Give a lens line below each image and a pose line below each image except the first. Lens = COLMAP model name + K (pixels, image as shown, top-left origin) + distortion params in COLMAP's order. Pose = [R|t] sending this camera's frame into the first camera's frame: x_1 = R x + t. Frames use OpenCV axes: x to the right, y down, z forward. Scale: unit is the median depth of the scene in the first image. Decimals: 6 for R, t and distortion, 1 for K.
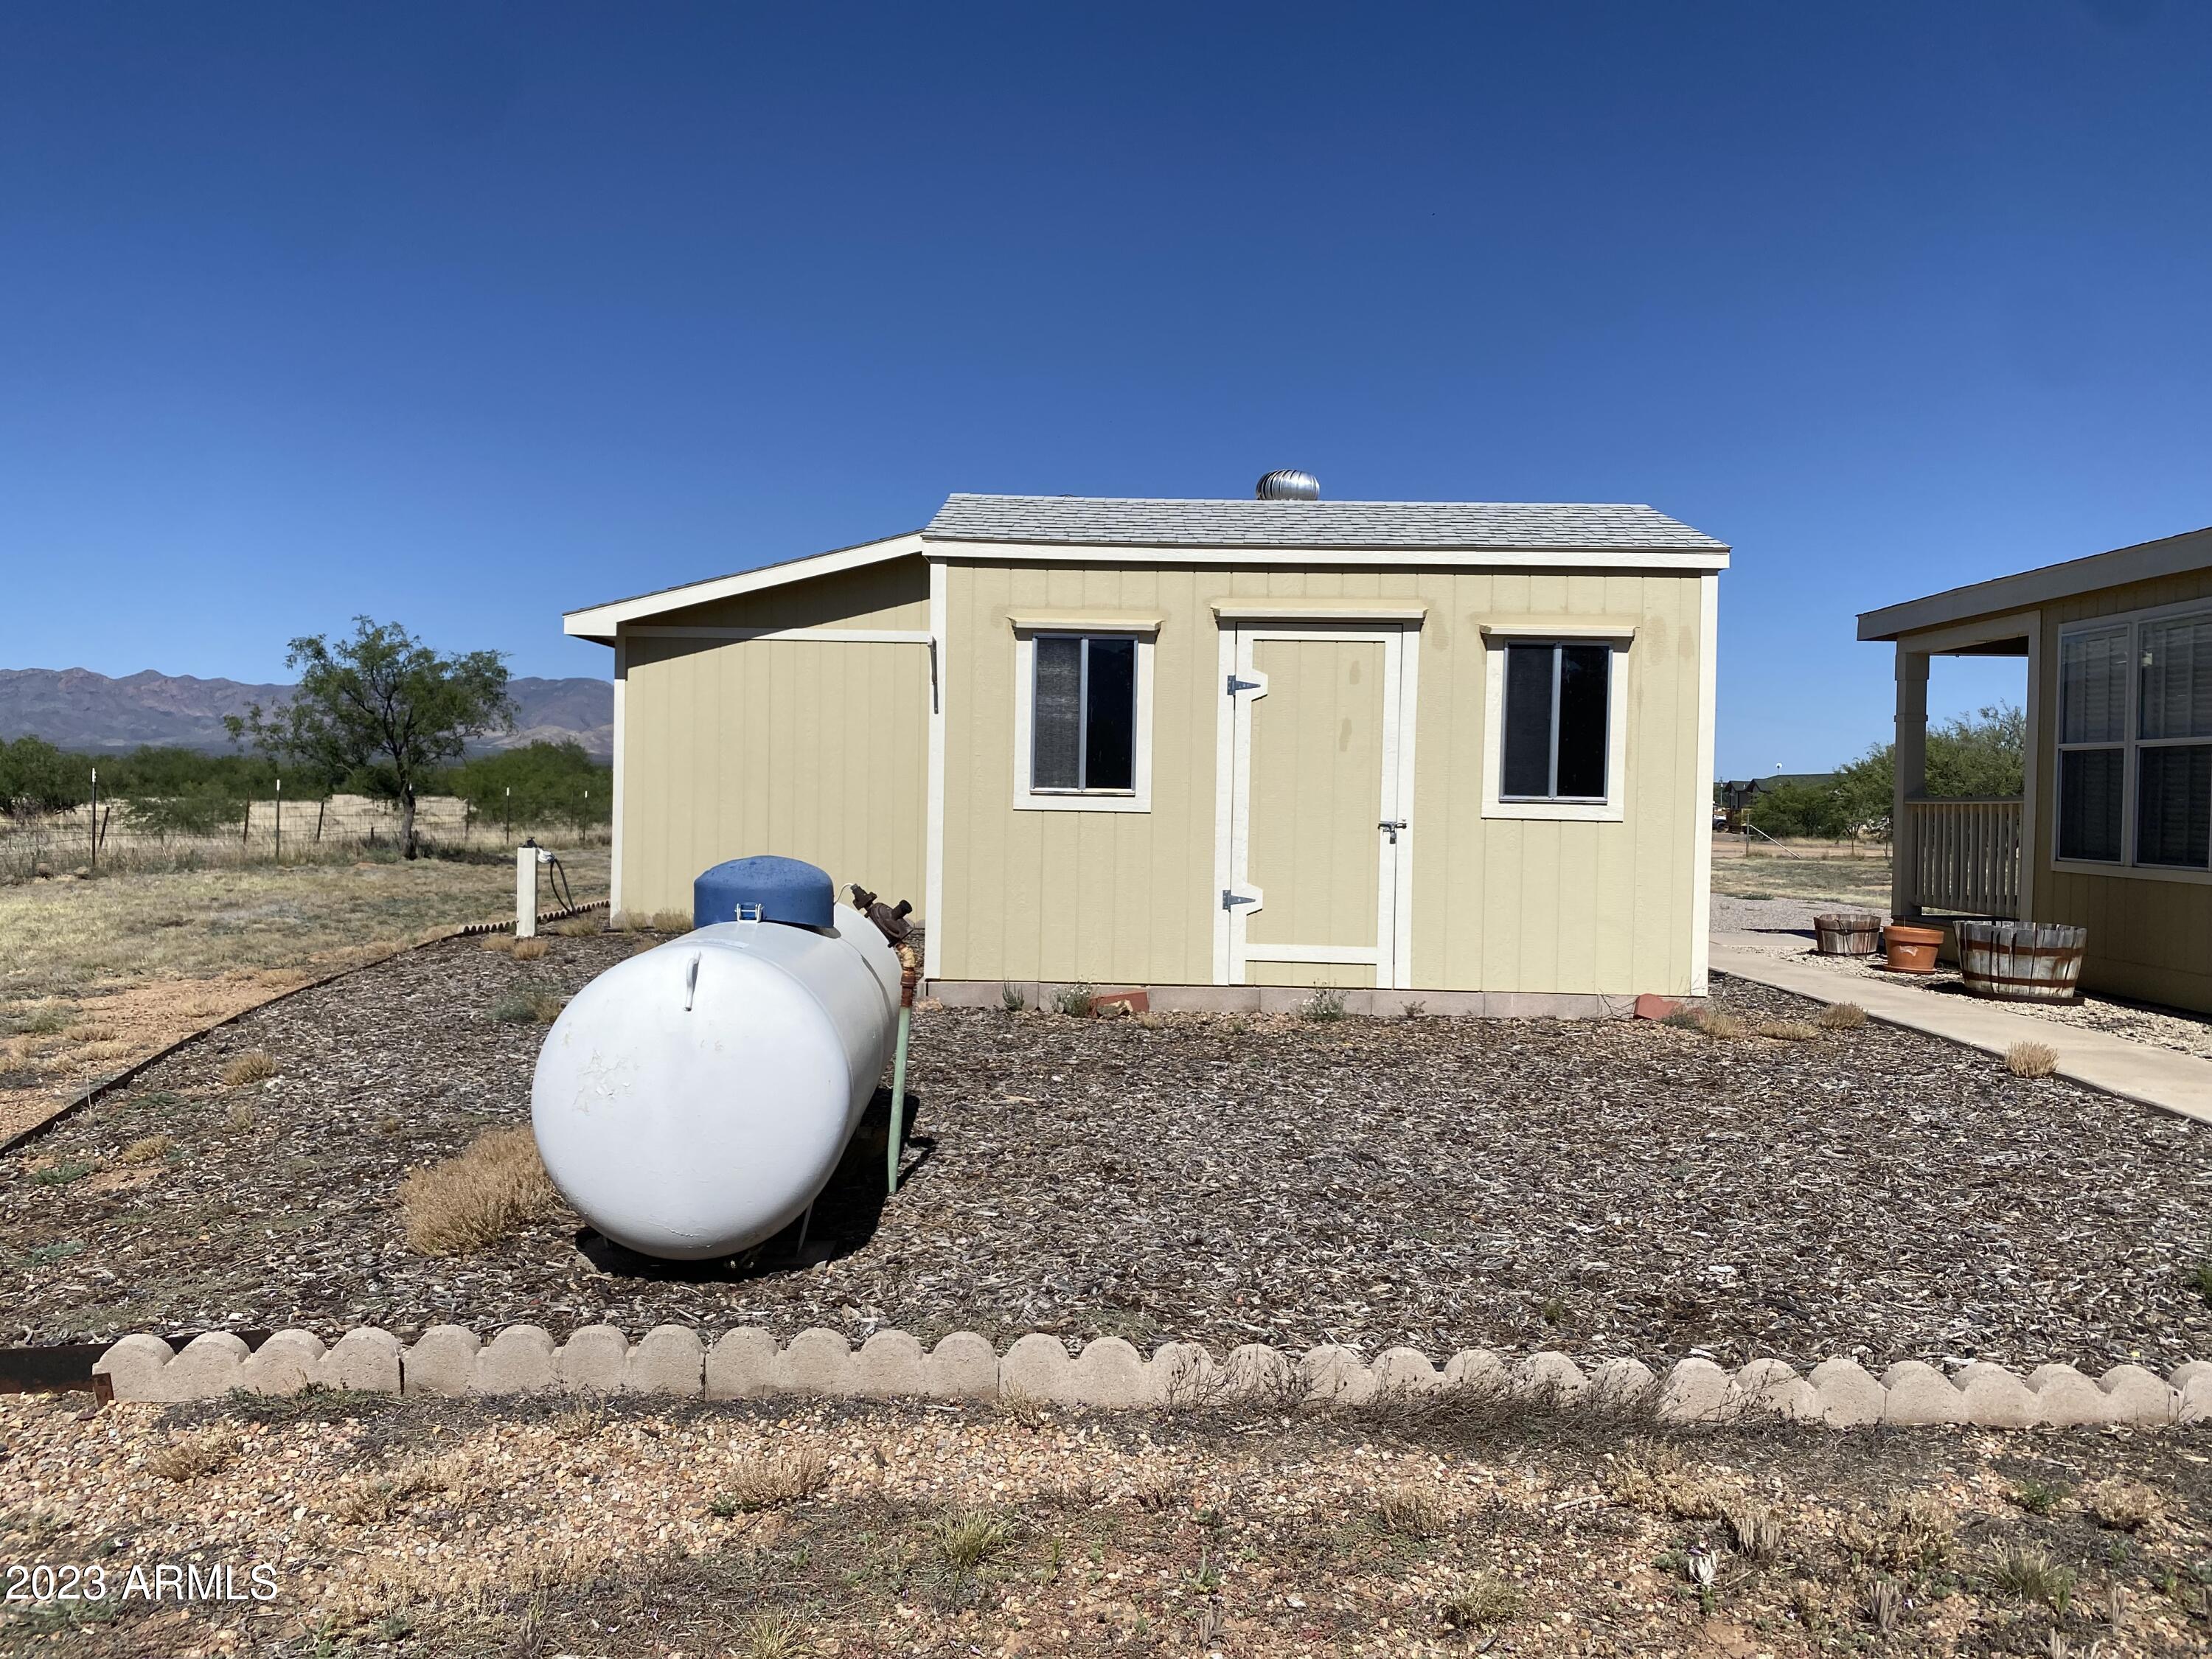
lens RADIAL K [[1643.1, 0, 1106.0], [0, 1643.1, 829.5], [0, 0, 1]] dist [0.000076, -0.065429]
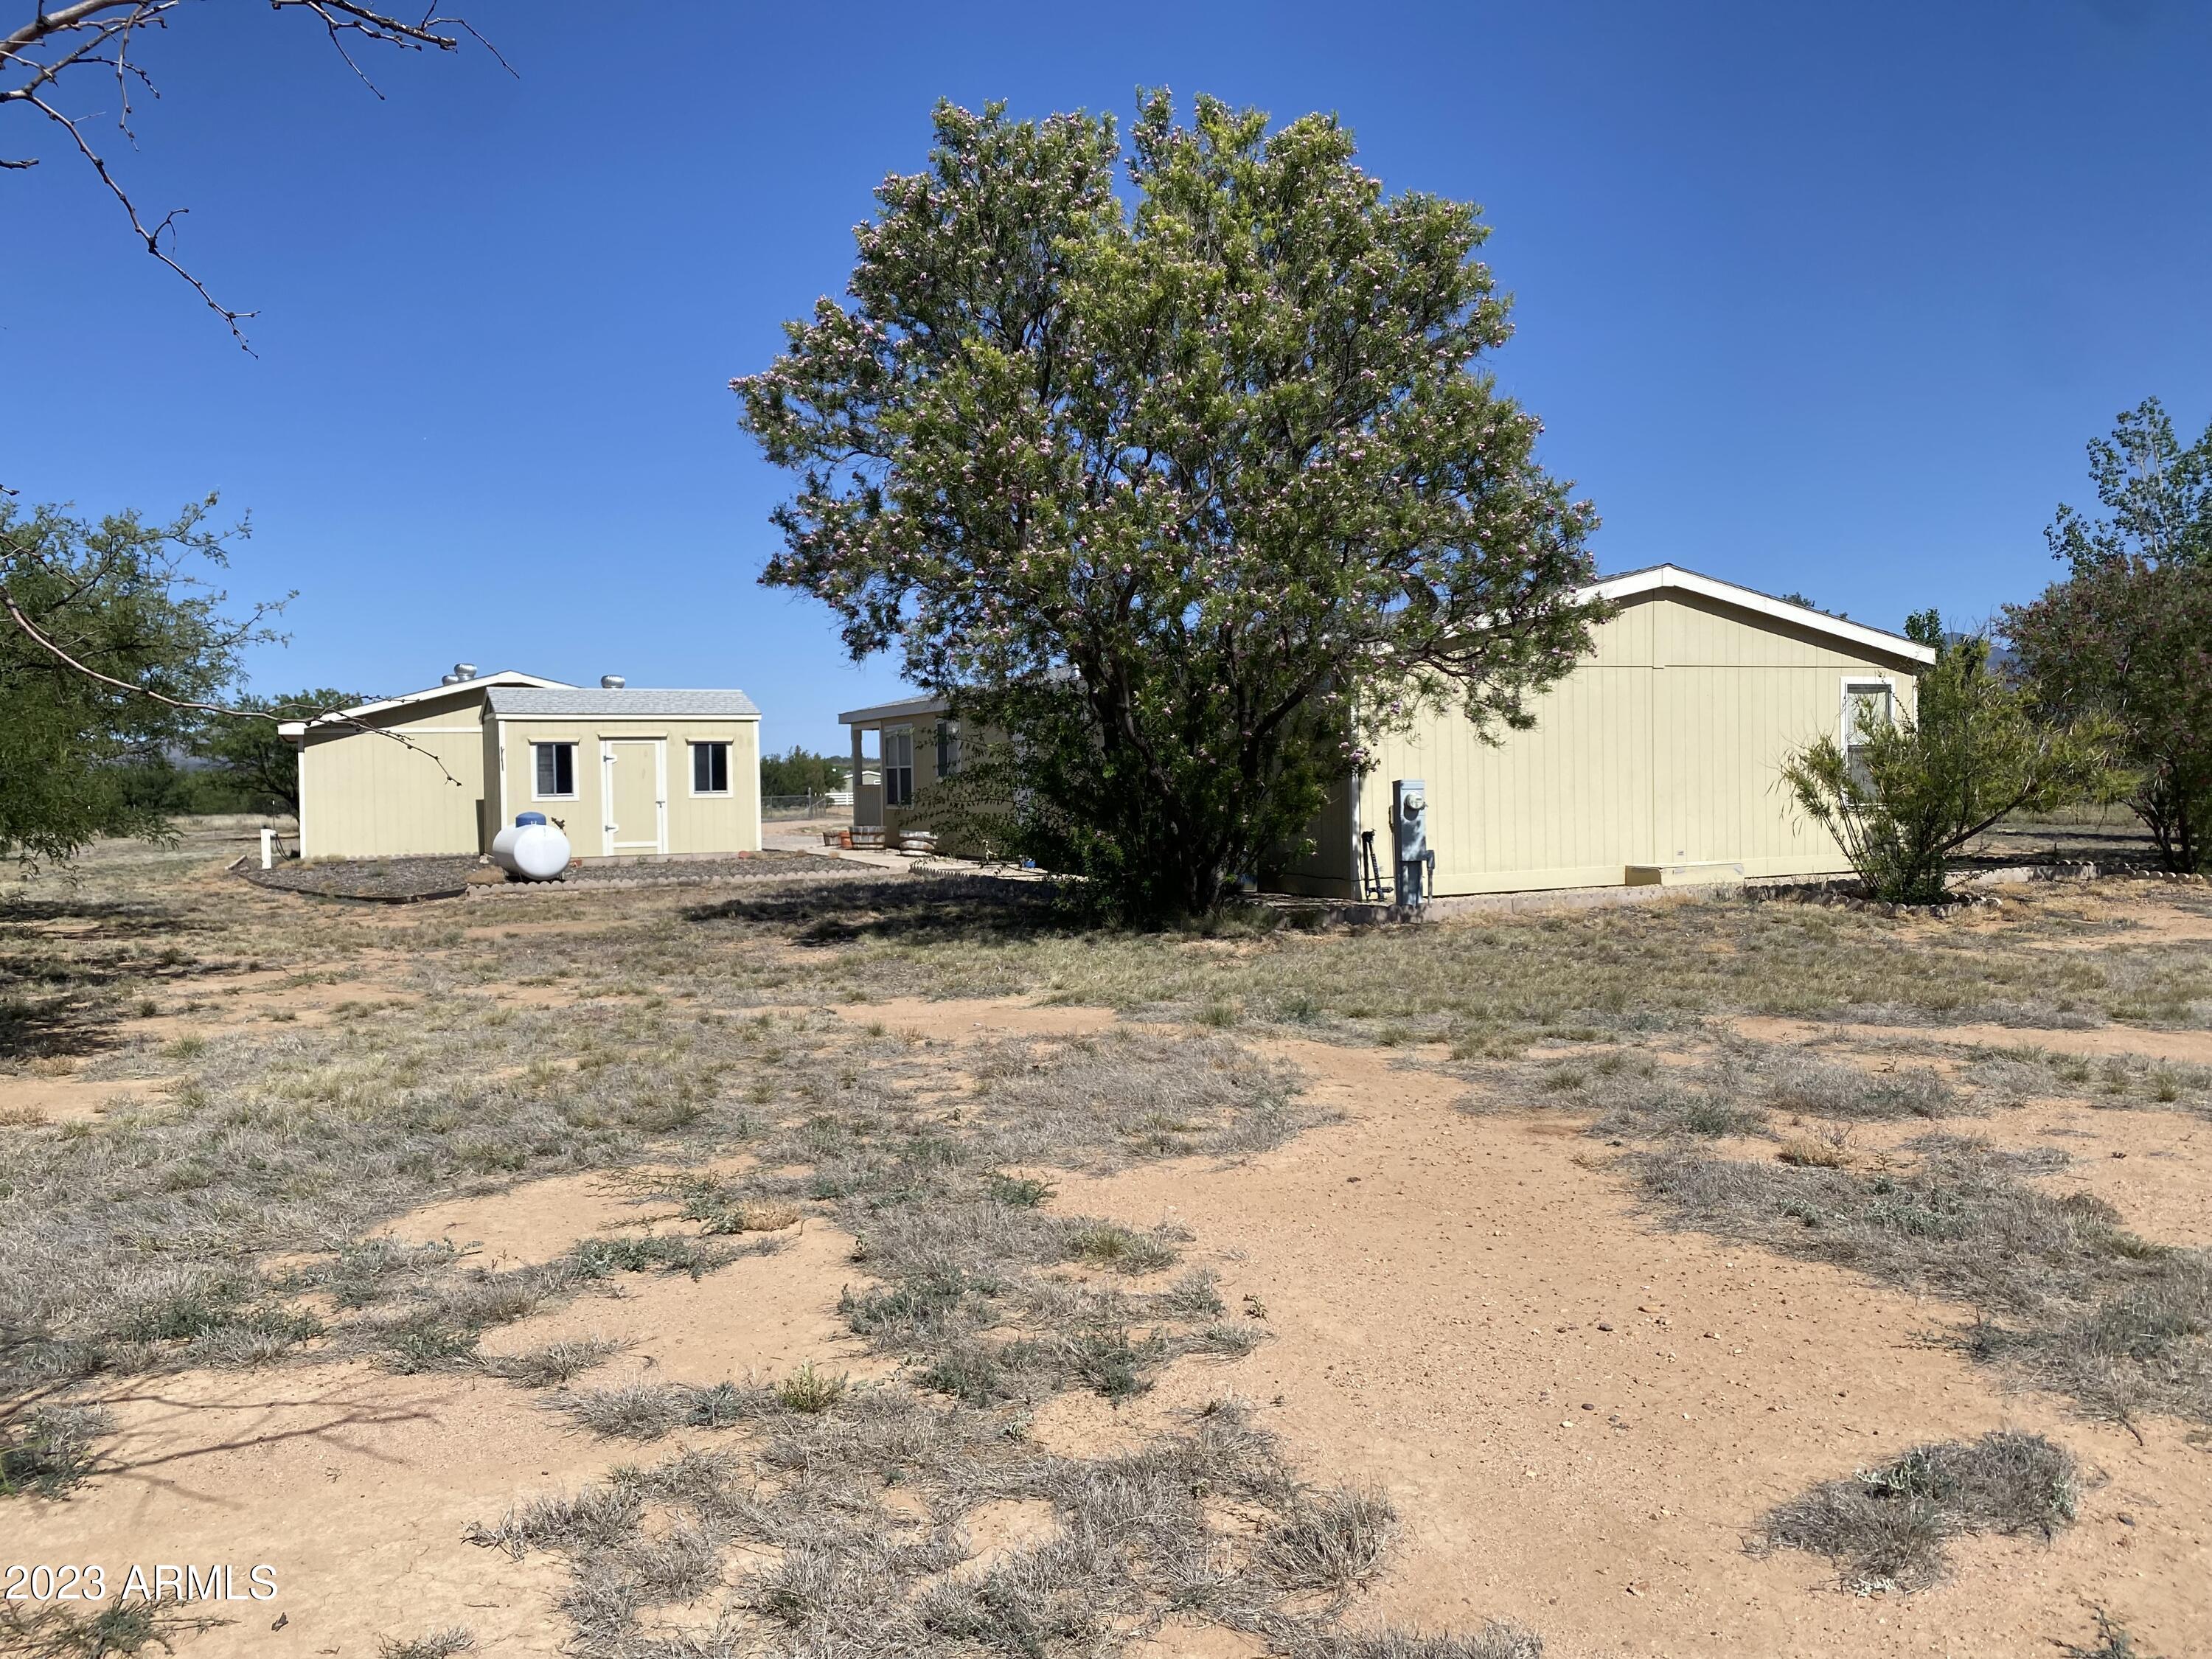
lens RADIAL K [[1643.1, 0, 1106.0], [0, 1643.1, 829.5], [0, 0, 1]] dist [0.000076, -0.065429]
pose [[0.895602, -0.047806, 0.442280, -0.446566], [0.045377, 0.998841, 0.016079, 0.037751], [-0.442536, 0.005669, 0.896733, -2.156761]]
